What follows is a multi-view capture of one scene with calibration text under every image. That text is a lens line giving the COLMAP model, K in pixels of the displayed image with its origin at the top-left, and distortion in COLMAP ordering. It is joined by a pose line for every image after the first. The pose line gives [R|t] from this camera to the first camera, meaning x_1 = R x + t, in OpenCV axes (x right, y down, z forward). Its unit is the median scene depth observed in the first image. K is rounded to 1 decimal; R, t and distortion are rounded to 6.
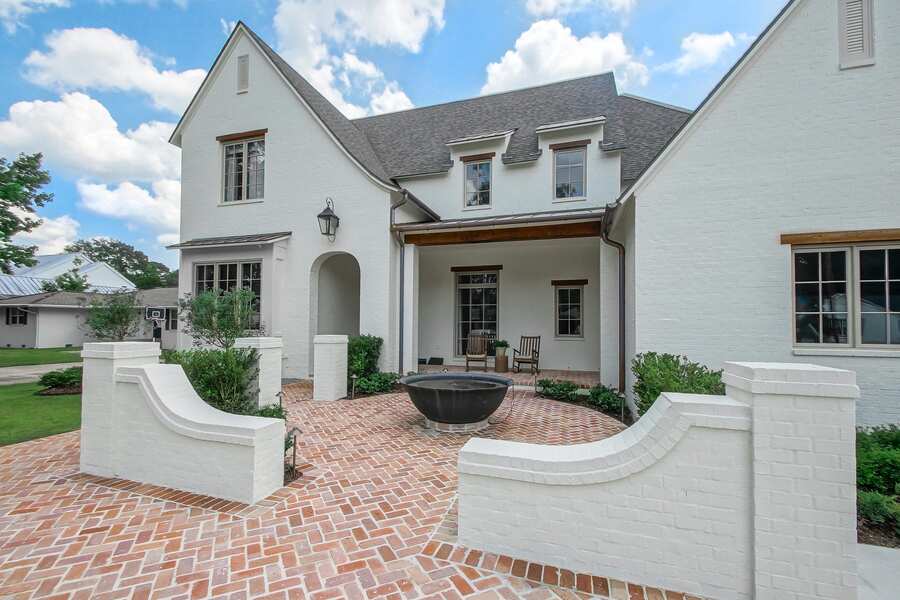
lens RADIAL K [[404.2, 0, 437.0], [0, 404.2, 311.9], [0, 0, 1]] dist [0.019859, -0.001601]
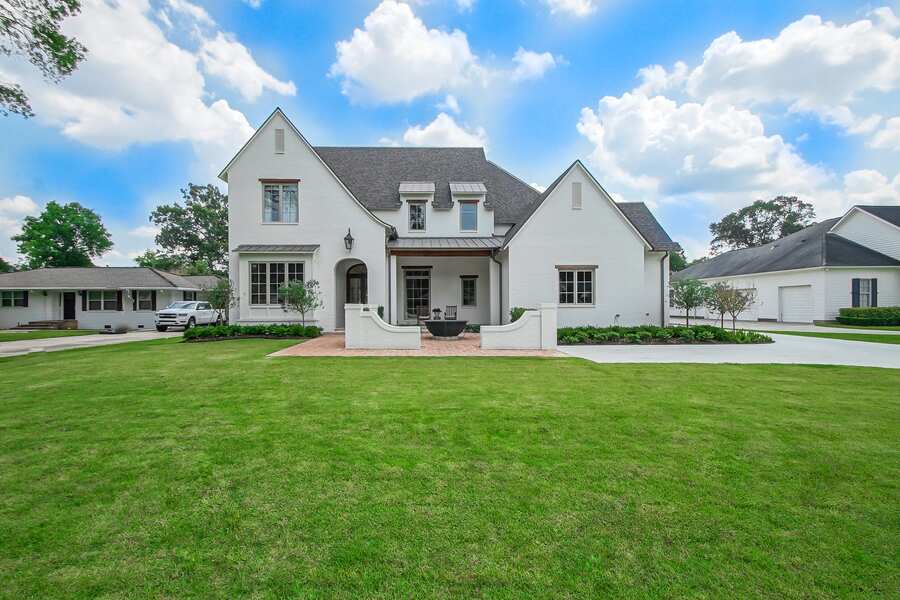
lens RADIAL K [[404.2, 0, 445.0], [0, 404.2, 300.7], [0, 0, 1]] dist [0.019859, -0.001601]
pose [[0.927512, -0.011759, 0.373608, -0.459005], [0.004213, 0.999770, 0.021007, -0.002579], [-0.373769, -0.017910, 0.927349, -0.658605]]
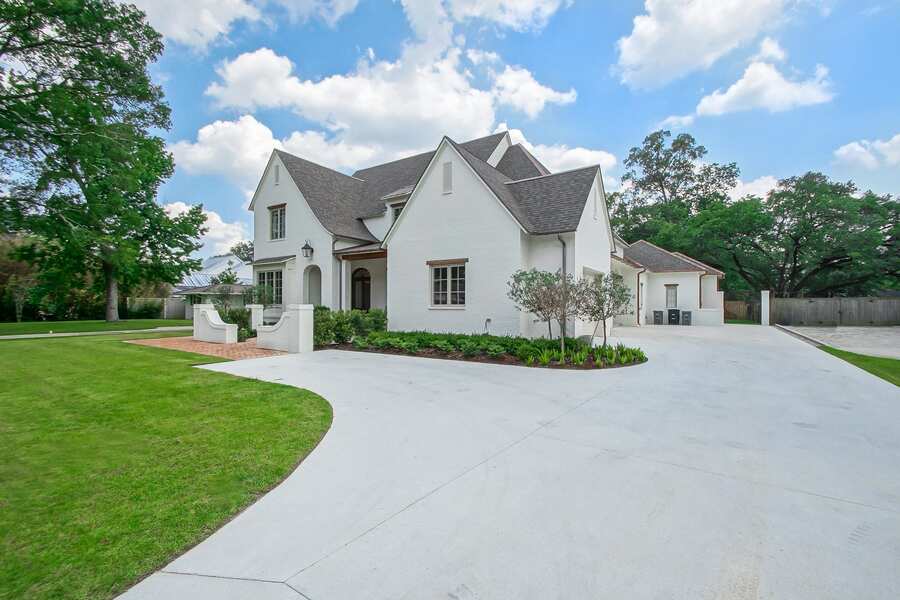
lens RADIAL K [[404.2, 0, 450.2], [0, 404.2, 300.7], [0, 0, 1]] dist [0.019859, -0.001601]
pose [[0.968274, -0.011325, -0.249635, 0.799685], [0.014988, 0.999806, 0.012776, 0.012519], [0.249442, -0.016112, 0.968256, -0.682960]]
